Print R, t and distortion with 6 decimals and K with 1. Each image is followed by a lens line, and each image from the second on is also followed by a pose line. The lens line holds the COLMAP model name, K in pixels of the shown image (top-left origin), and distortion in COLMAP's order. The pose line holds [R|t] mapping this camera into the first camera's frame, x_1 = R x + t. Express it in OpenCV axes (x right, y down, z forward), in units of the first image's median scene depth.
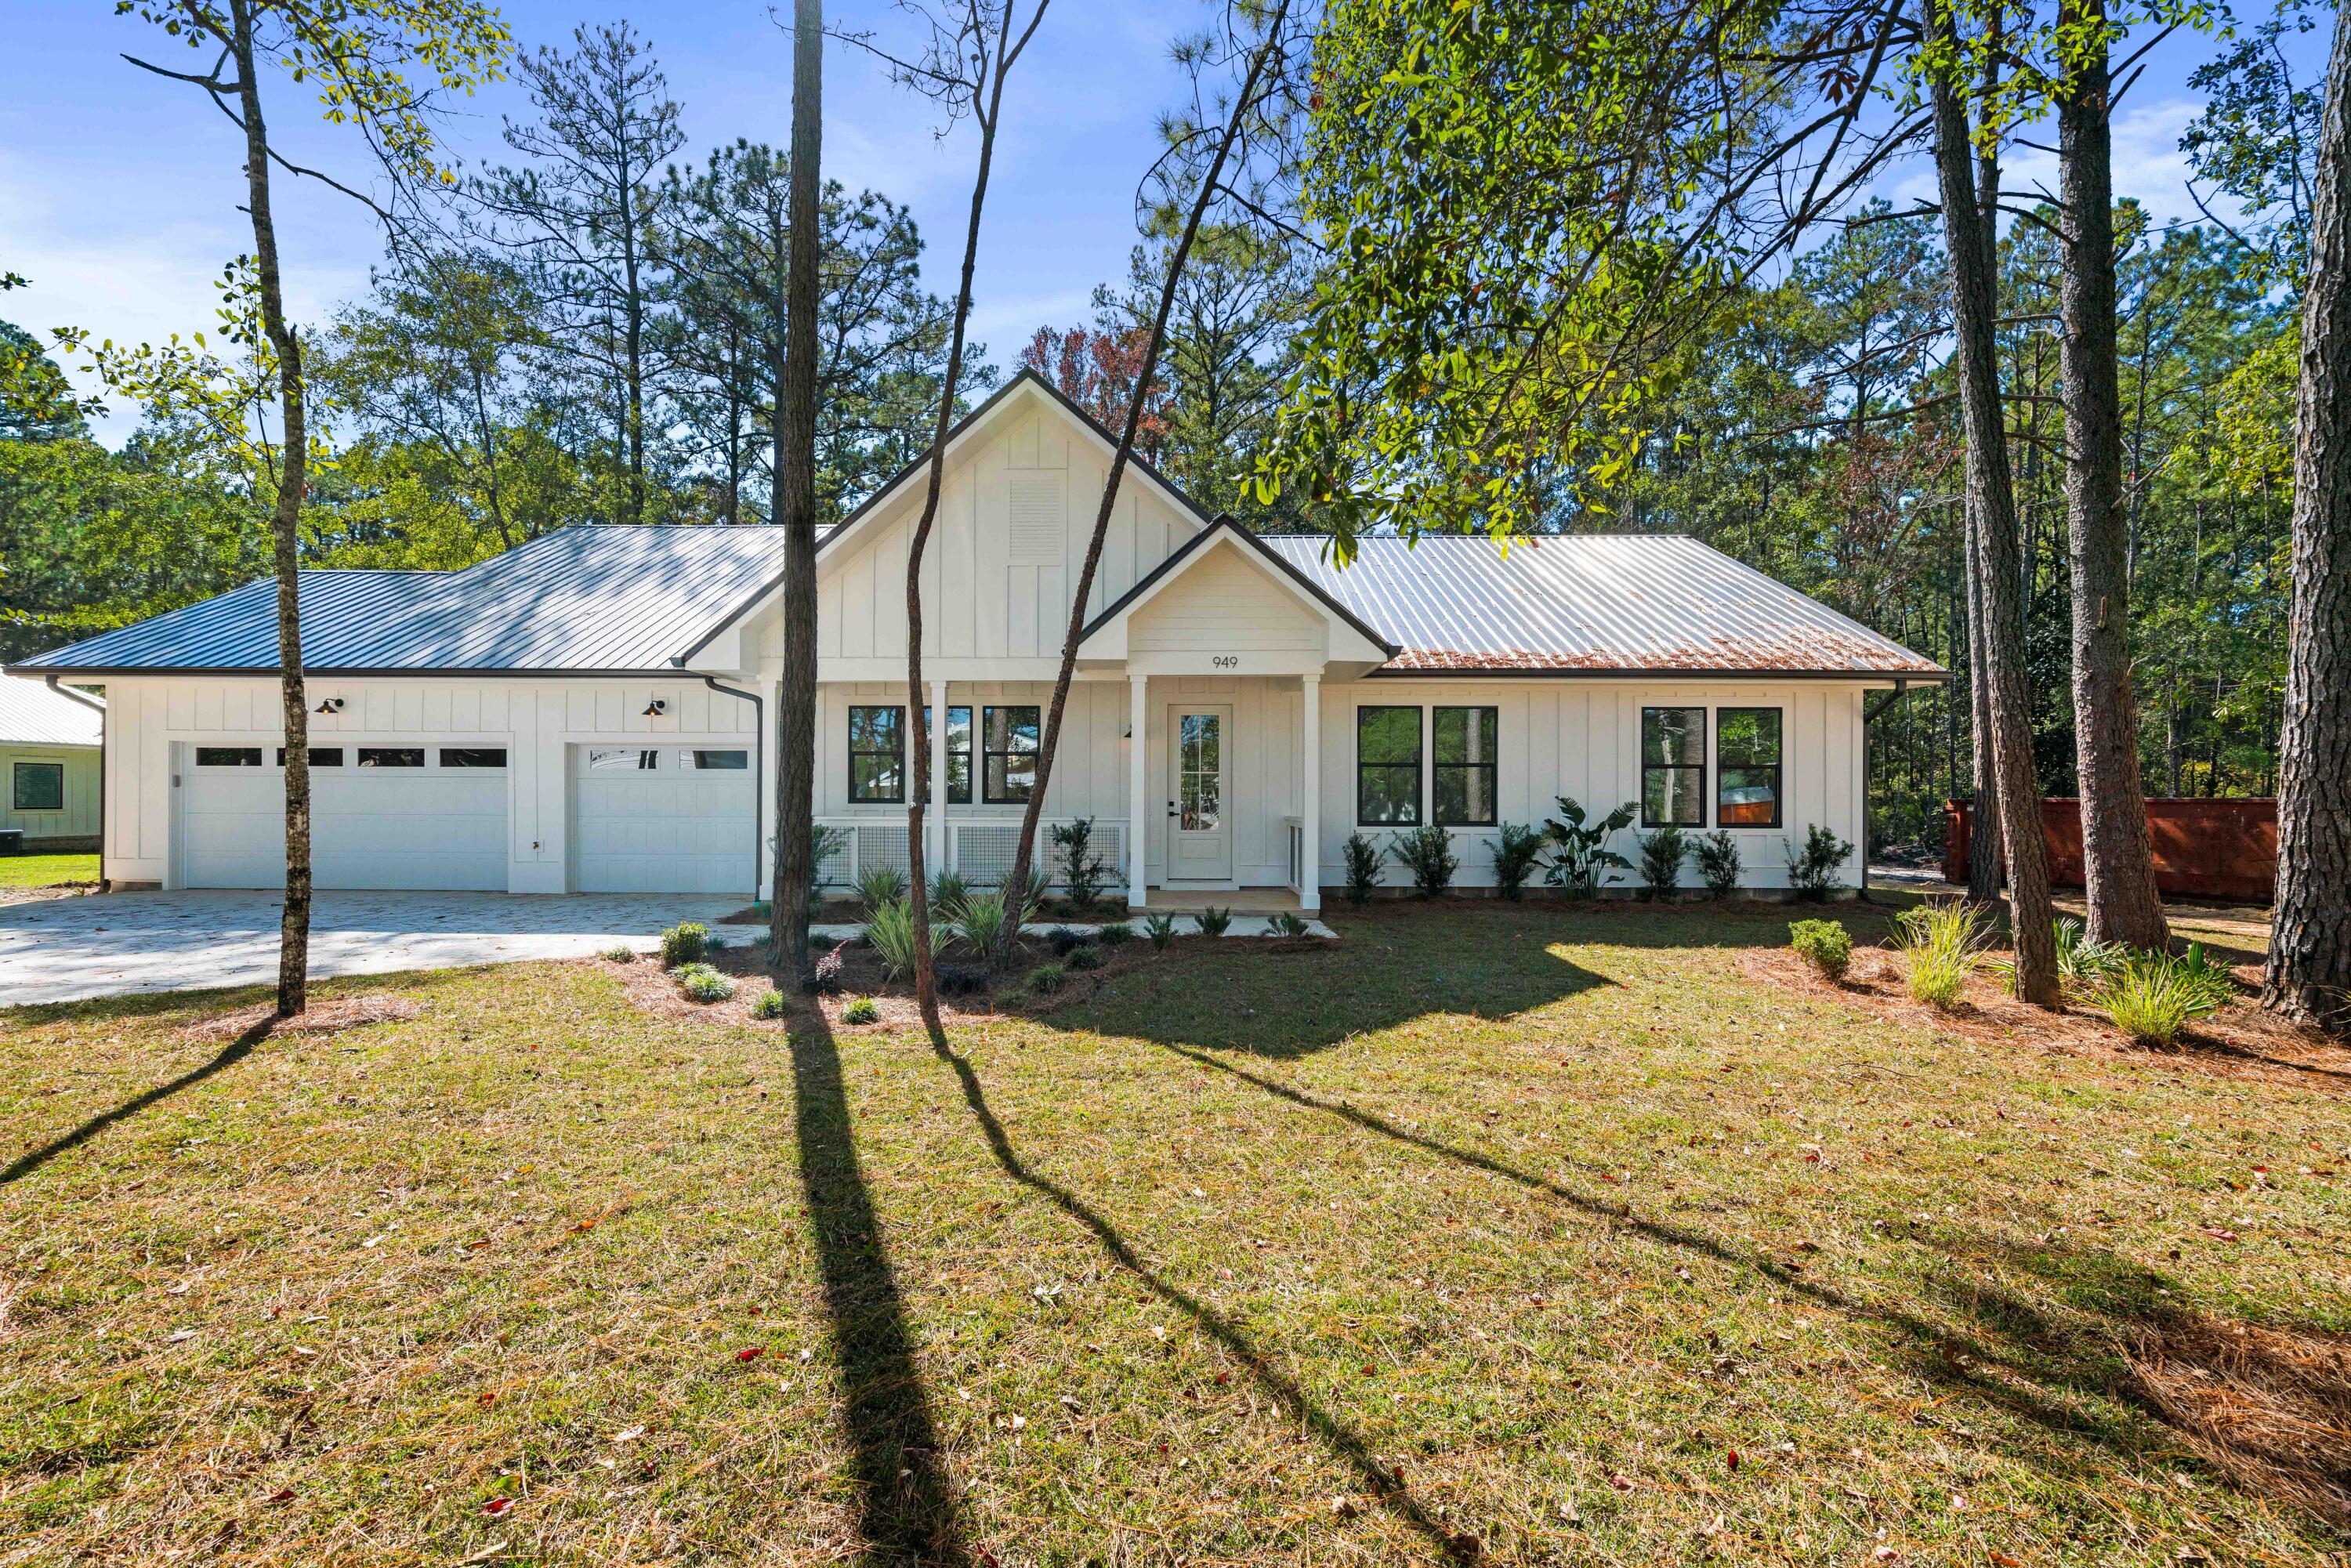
lens RADIAL K [[1061.2, 0, 1162.1], [0, 1061.2, 793.1], [0, 0, 1]] dist [-0.003187, 0.001081]
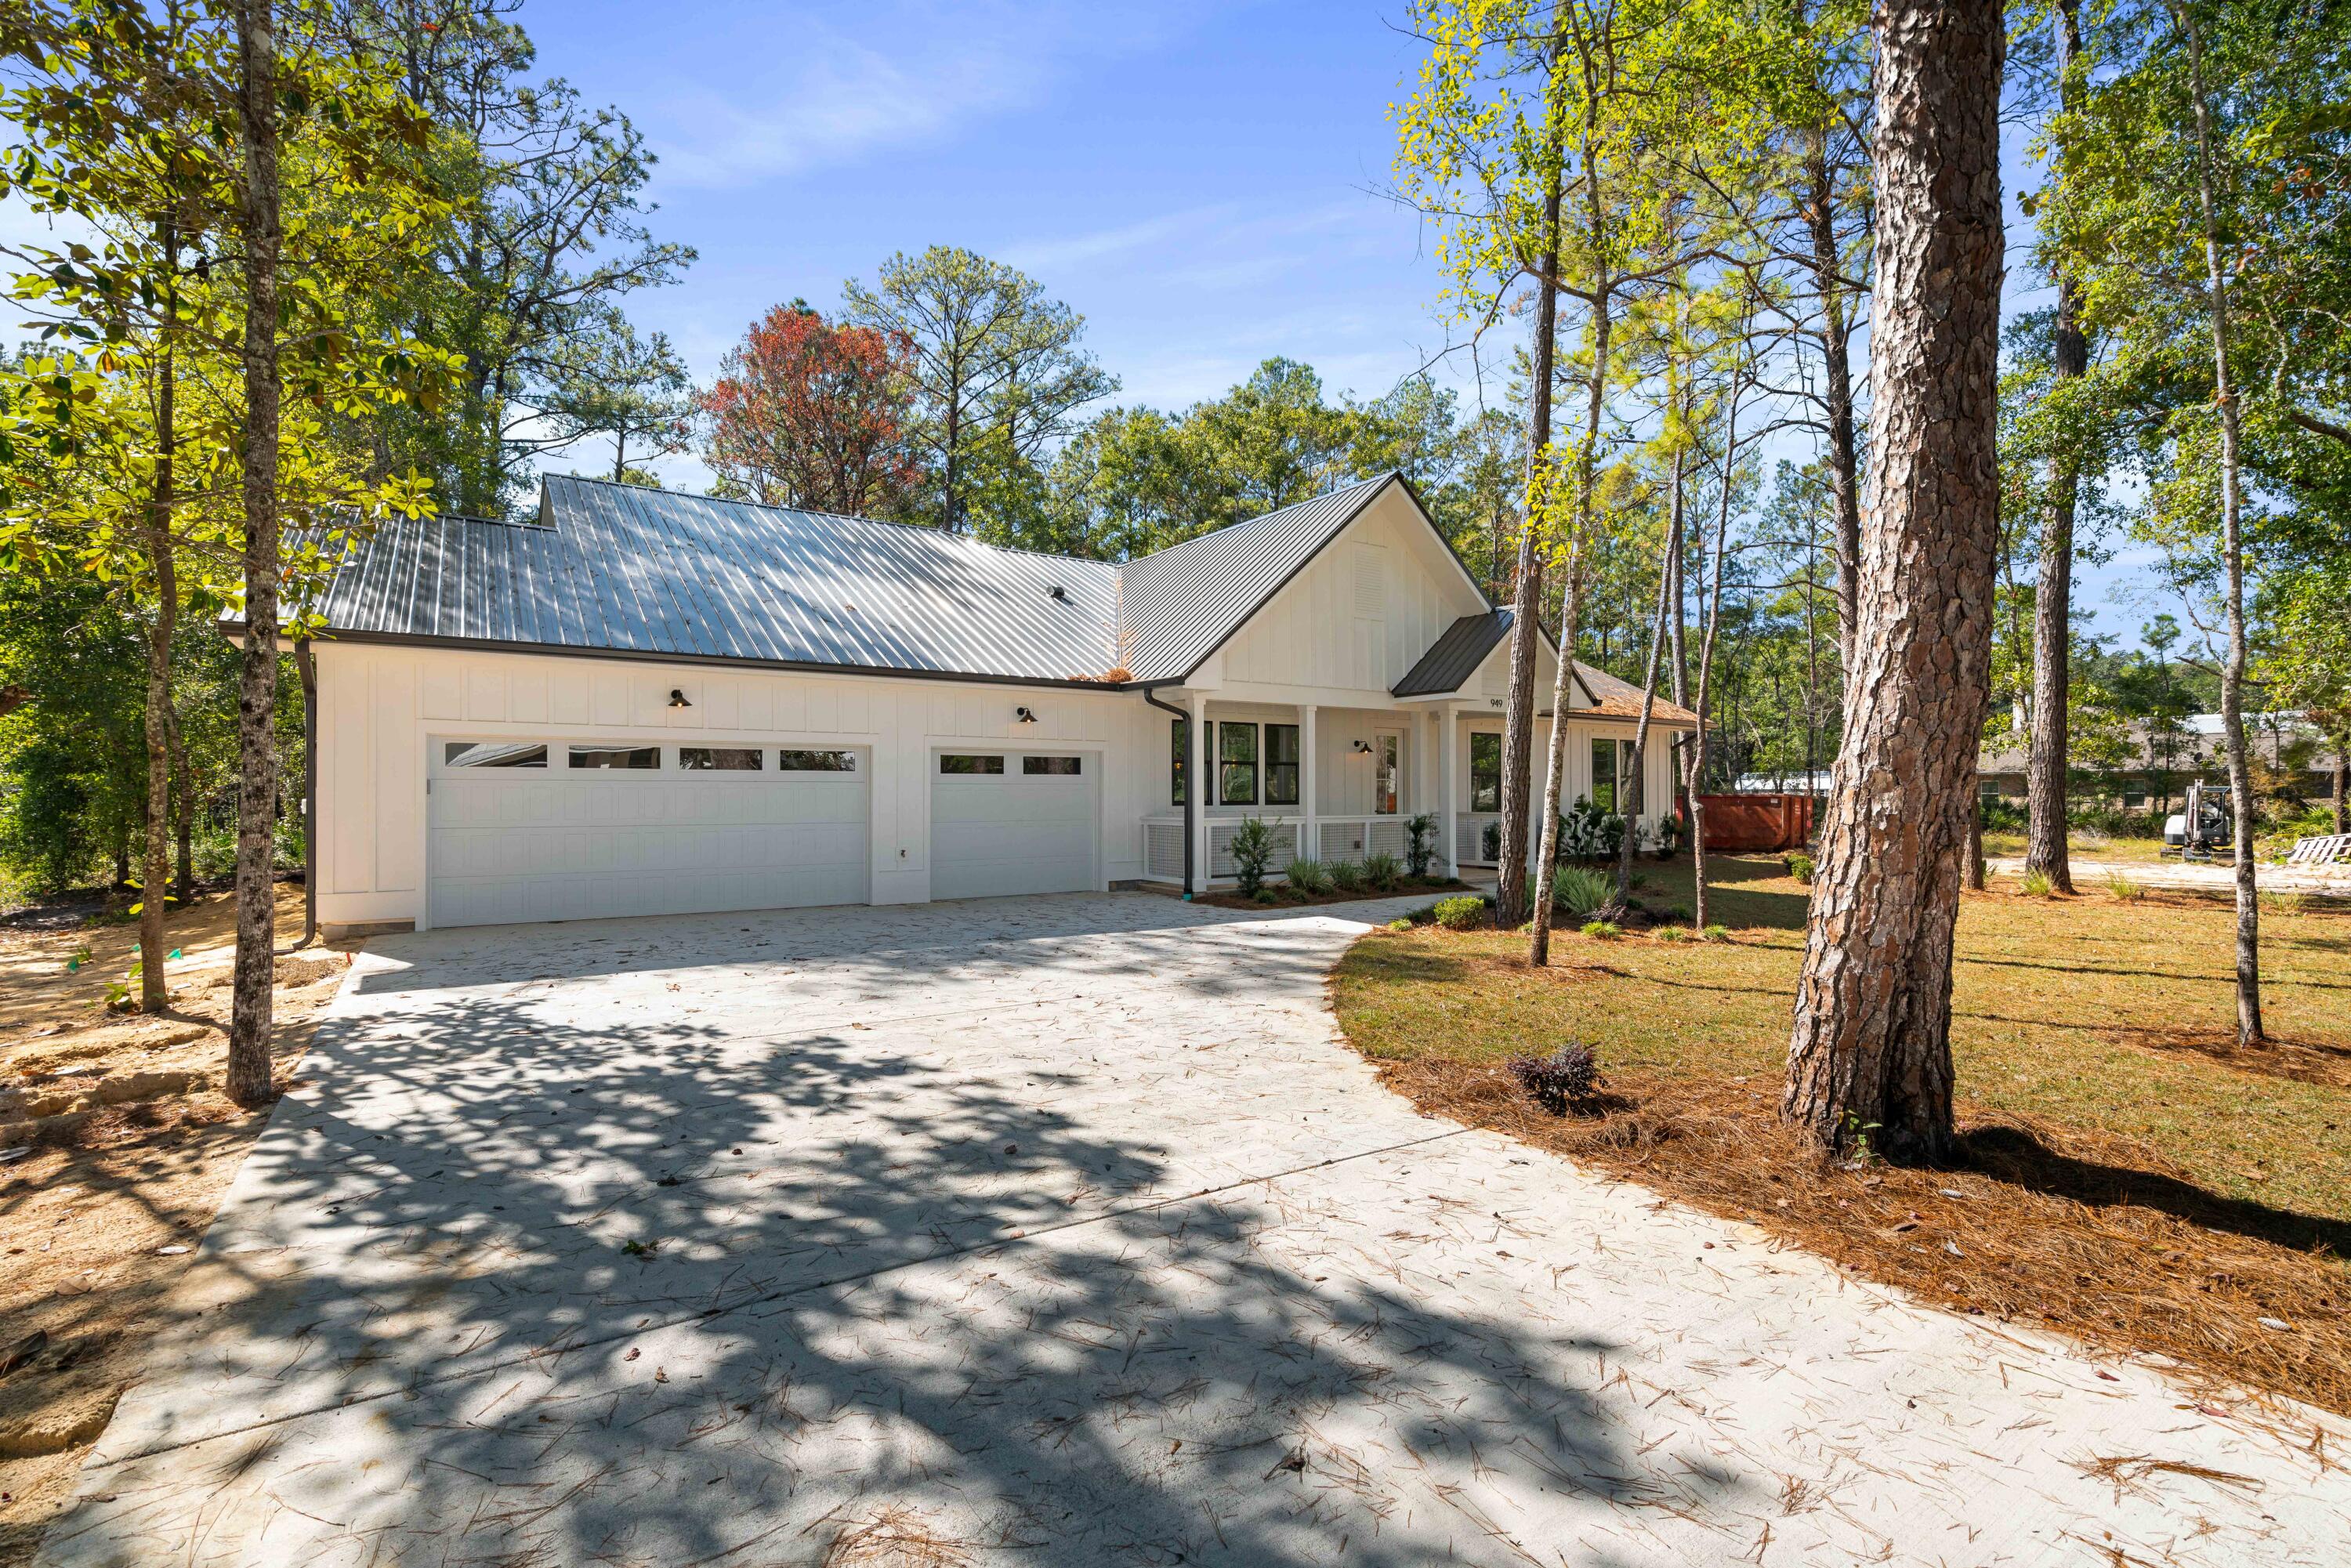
lens RADIAL K [[1024.5, 0, 1175.5], [0, 1024.5, 784.0], [0, 0, 1]] dist [-0.001241, 0.000145]
pose [[0.826300, -0.000427, 0.563230, -0.903665], [0.002189, 0.999995, -0.002452, -0.010256], [-0.563226, 0.003259, 0.826297, 0.091300]]
